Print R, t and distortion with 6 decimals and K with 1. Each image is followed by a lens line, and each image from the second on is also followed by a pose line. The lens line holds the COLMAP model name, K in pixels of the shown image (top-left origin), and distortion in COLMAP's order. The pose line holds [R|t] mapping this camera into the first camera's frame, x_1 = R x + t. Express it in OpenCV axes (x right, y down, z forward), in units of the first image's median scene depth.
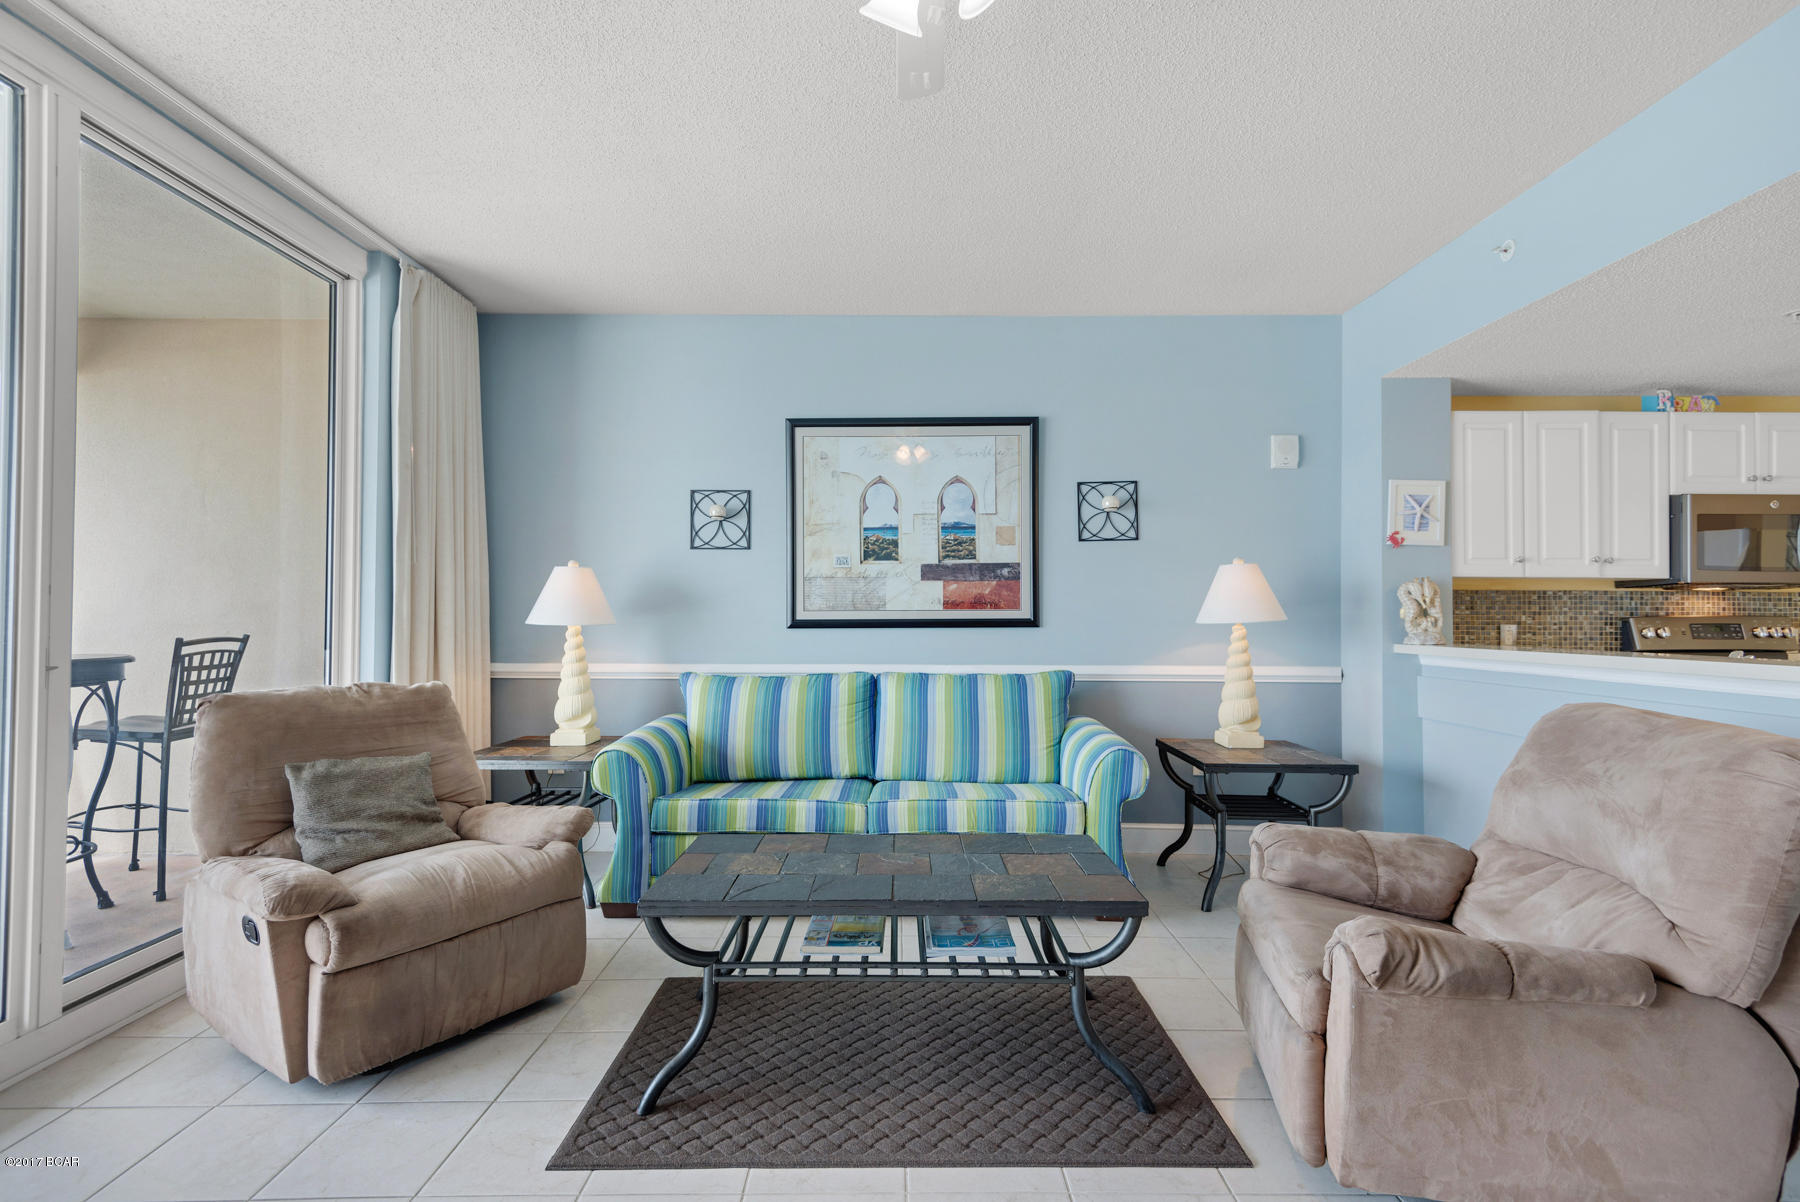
lens RADIAL K [[815.8, 0, 910.7], [0, 815.8, 612.6], [0, 0, 1]] dist [0.029083, -0.014301]
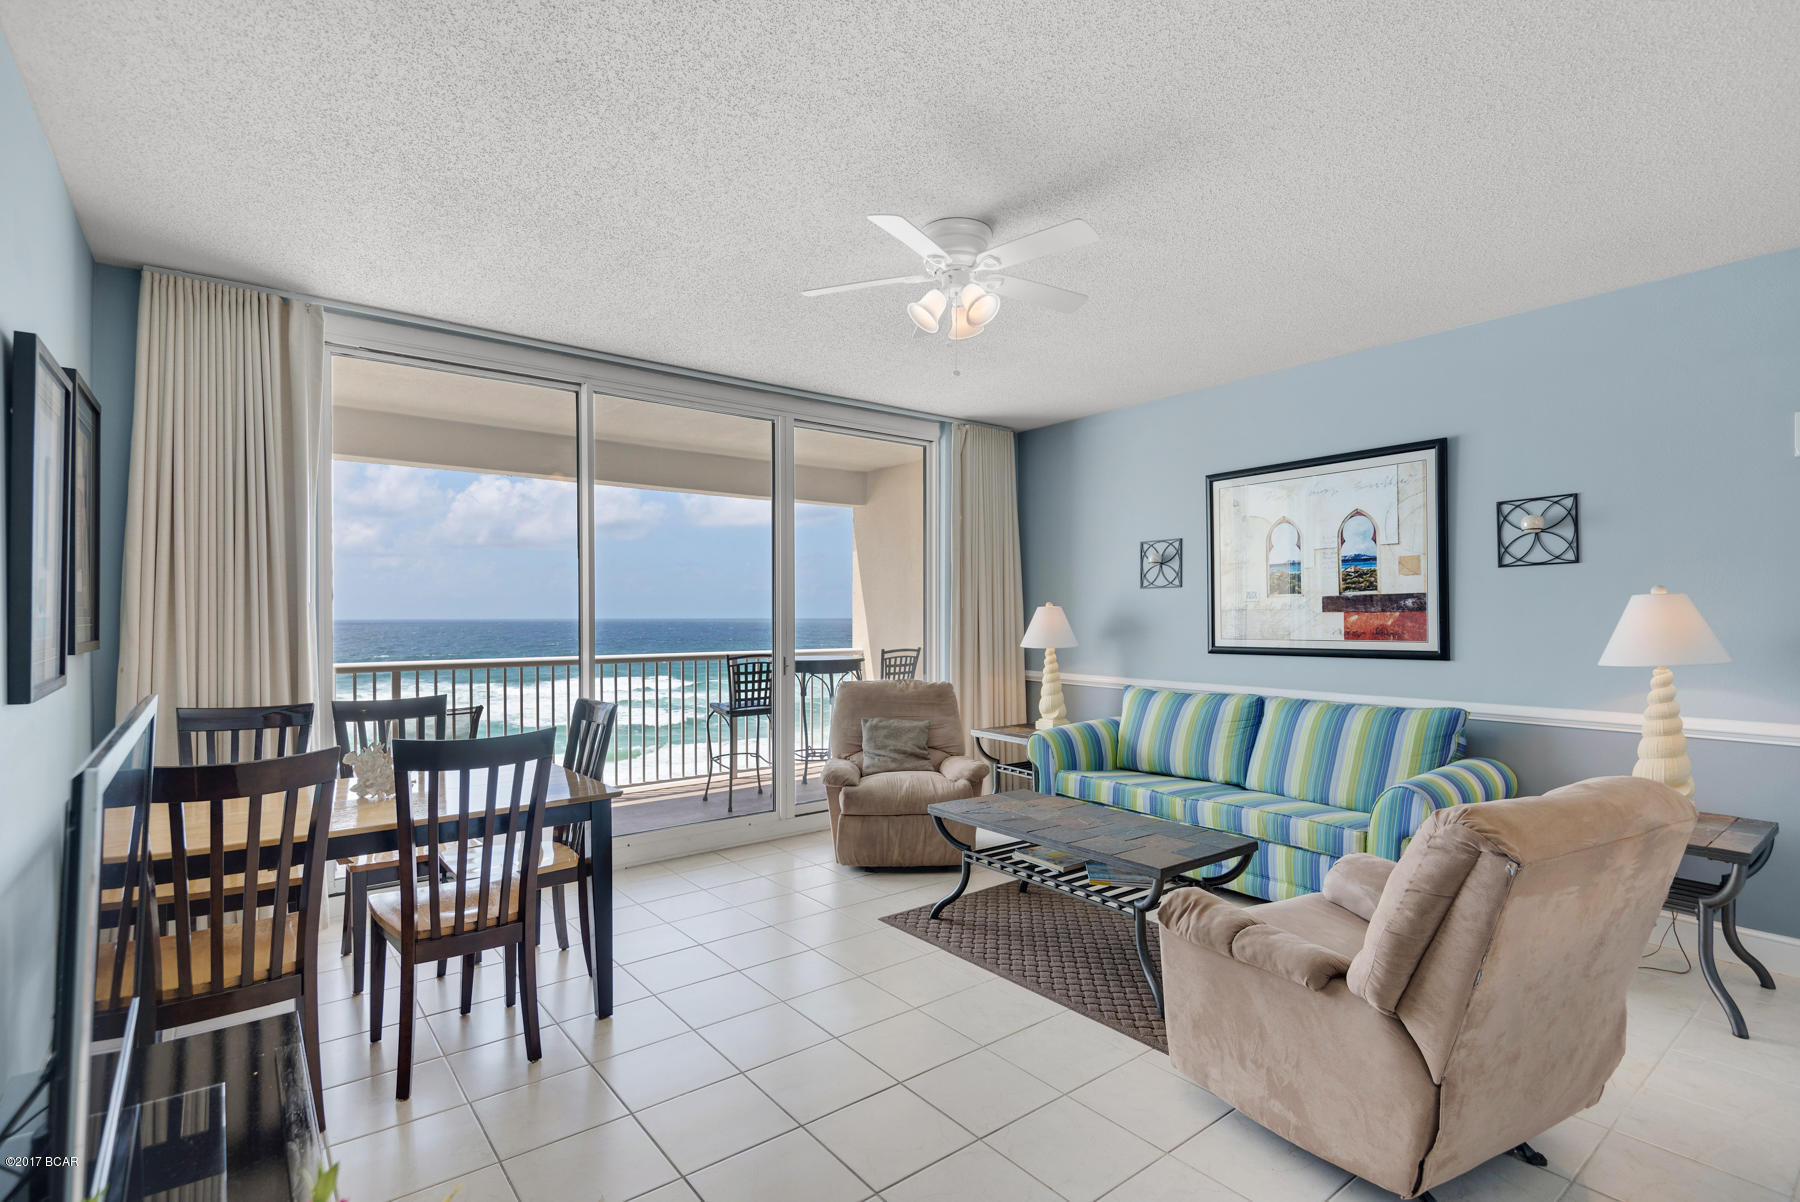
lens RADIAL K [[862.6, 0, 886.5], [0, 862.6, 626.4], [0, 0, 1]] dist [0.009827, -0.003090]
pose [[0.596652, 0.006662, -0.802472, 0.610451], [0.007458, 0.999876, 0.013845, -0.042723], [0.802465, -0.014245, 0.596529, -0.124858]]
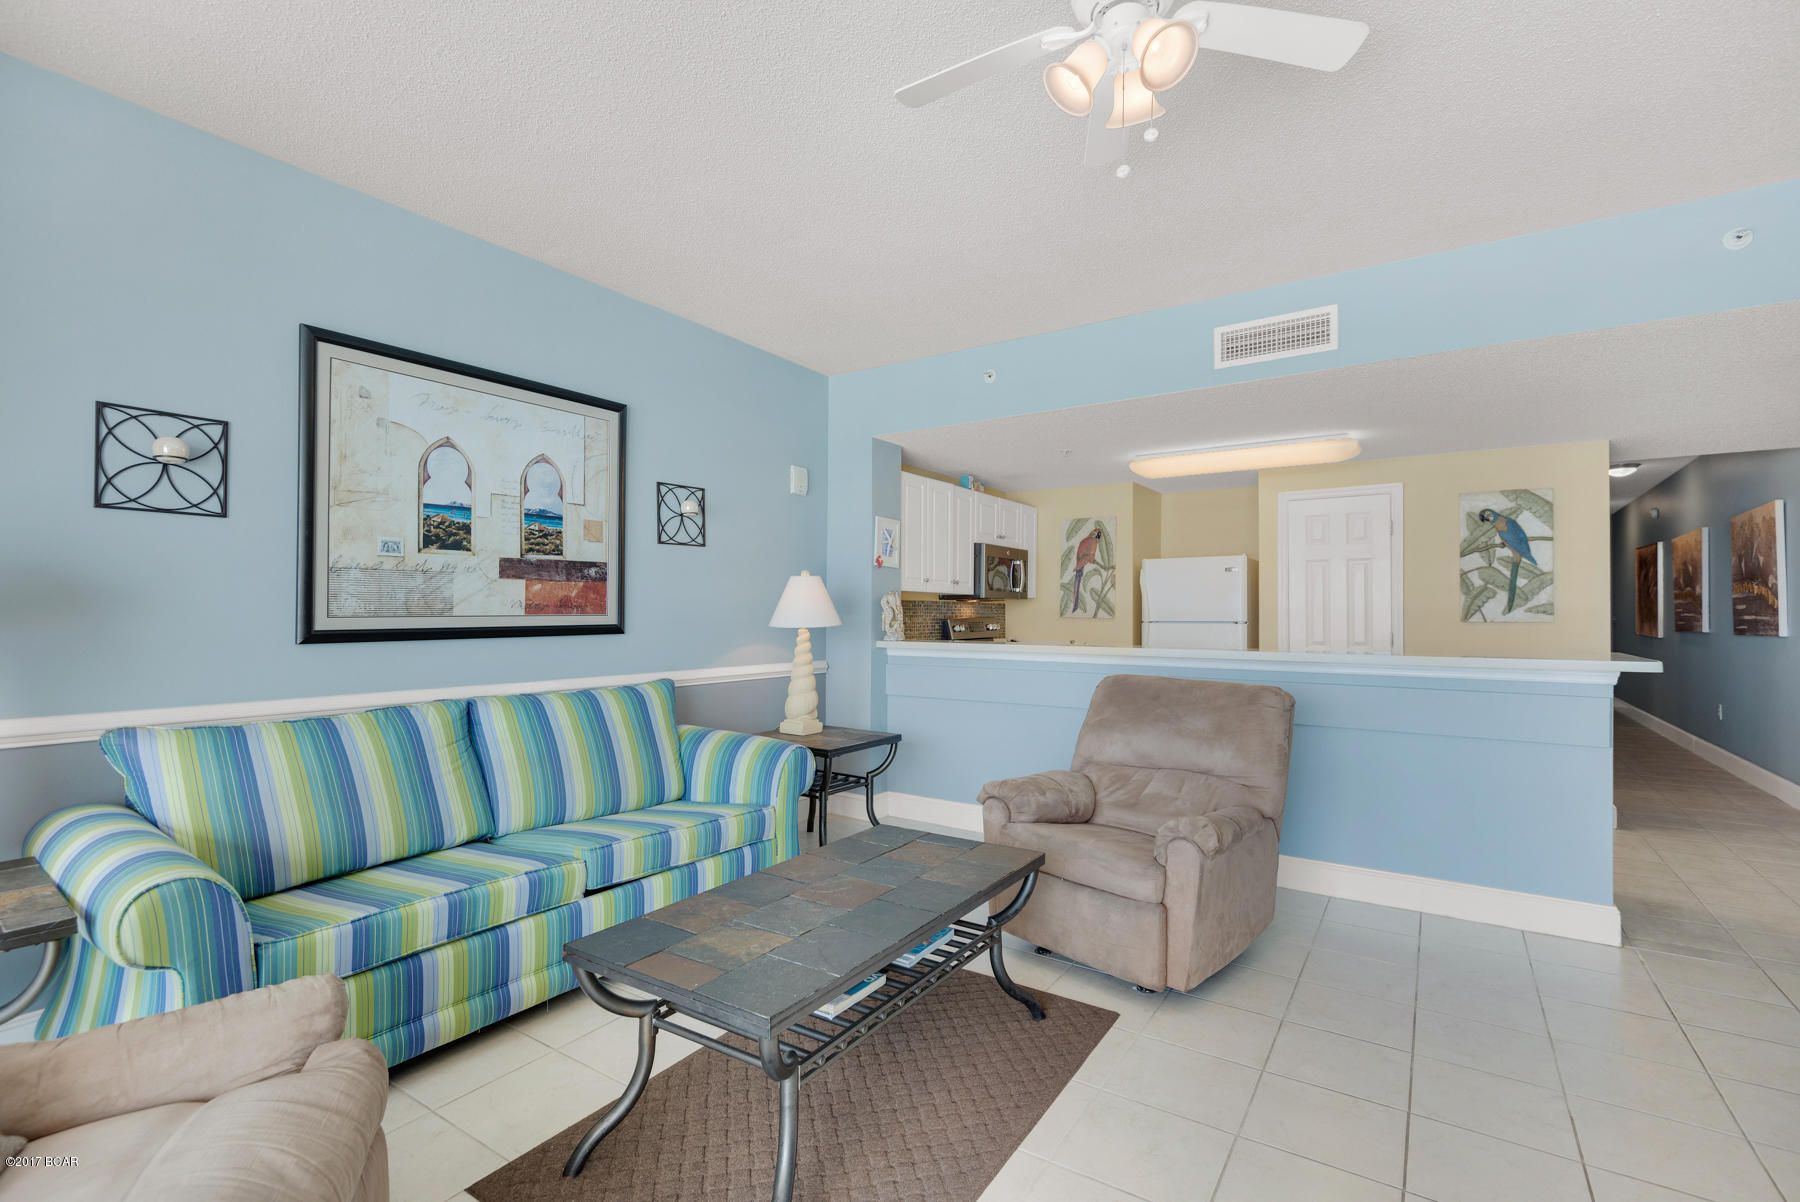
lens RADIAL K [[815.8, 0, 897.4], [0, 815.8, 604.7], [0, 0, 1]] dist [0.029083, -0.014301]
pose [[0.548423, 0.007495, 0.836168, -0.473165], [-0.008303, 0.999959, -0.003517, -0.014830], [-0.836160, -0.005014, 0.548463, 0.253053]]
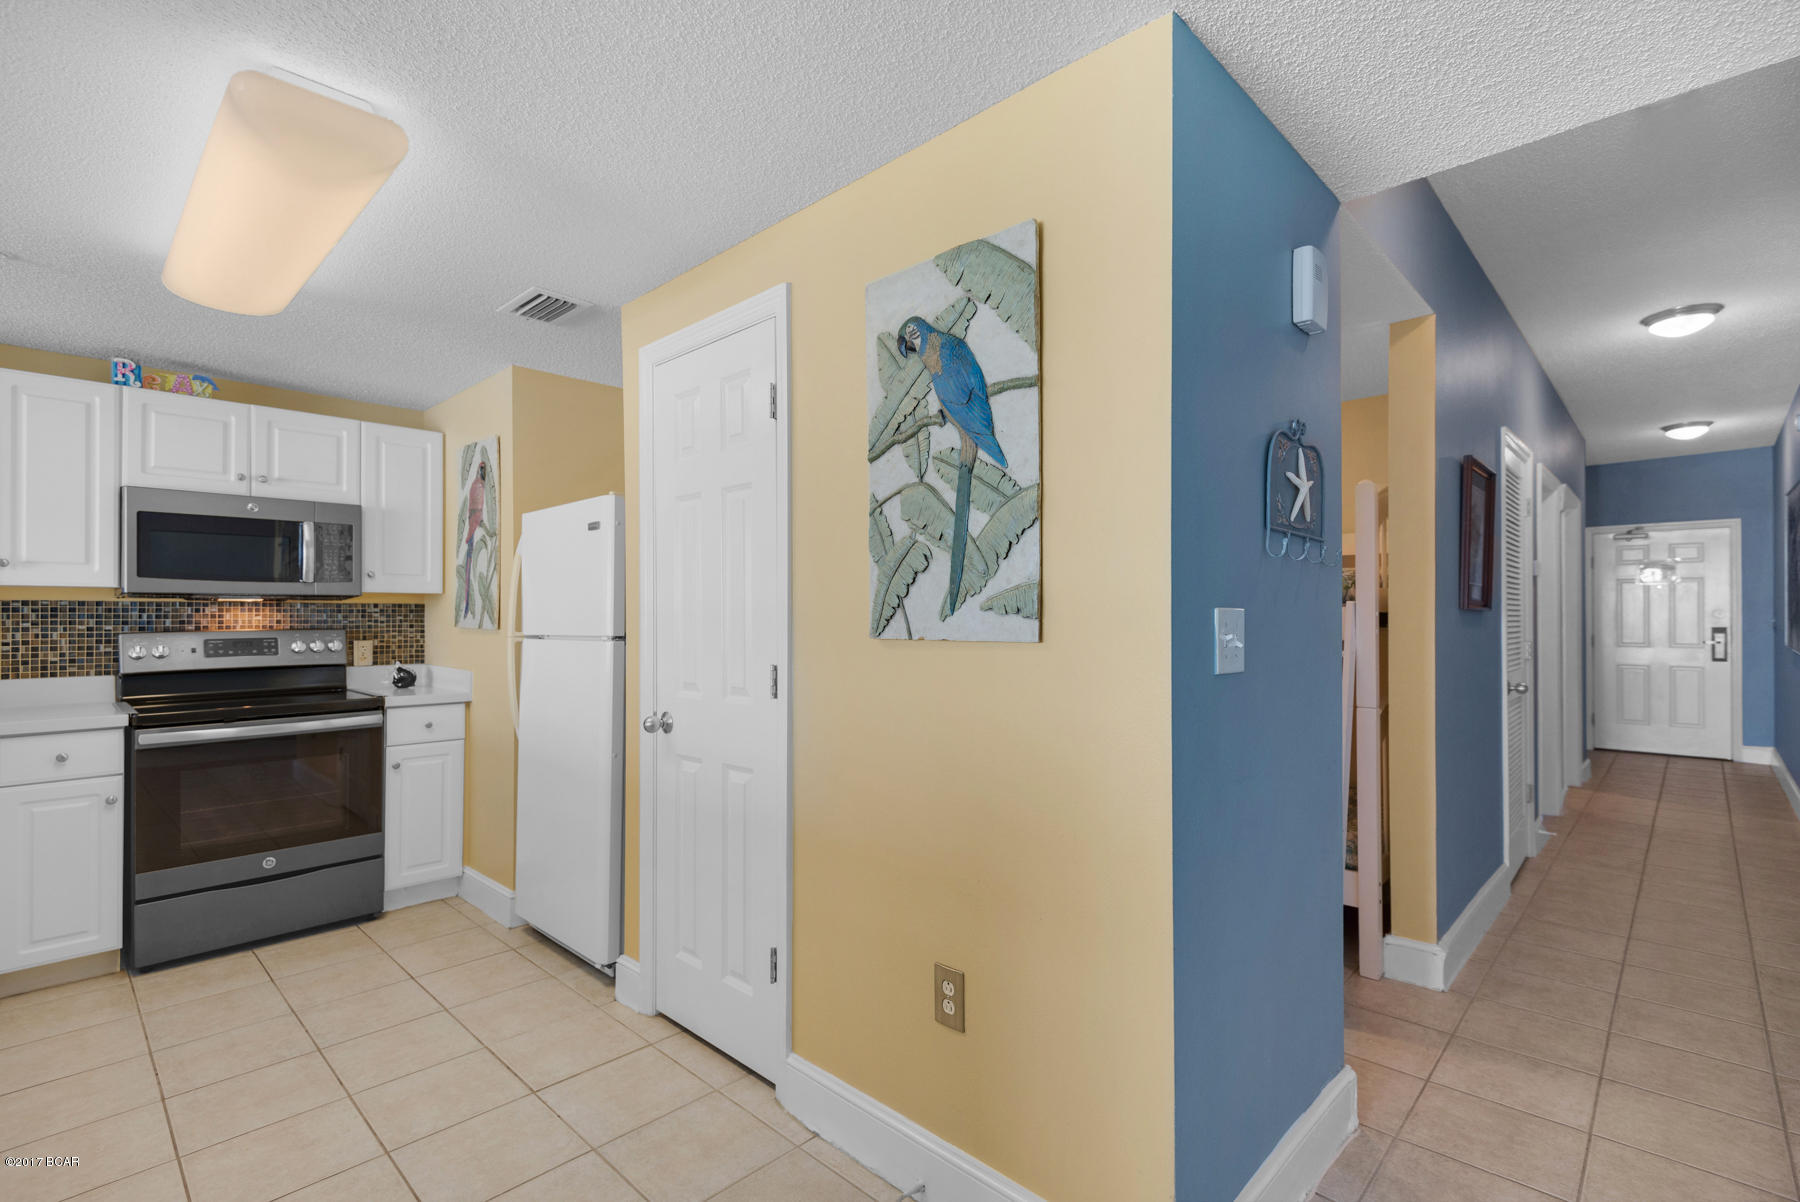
lens RADIAL K [[815.8, 0, 903.3], [0, 815.8, 607.1], [0, 0, 1]] dist [0.029083, -0.014301]
pose [[0.687014, 0.000433, 0.726644, 0.838217], [0.002407, 0.999993, -0.002872, -0.016969], [-0.726640, 0.003722, 0.687008, -0.130554]]
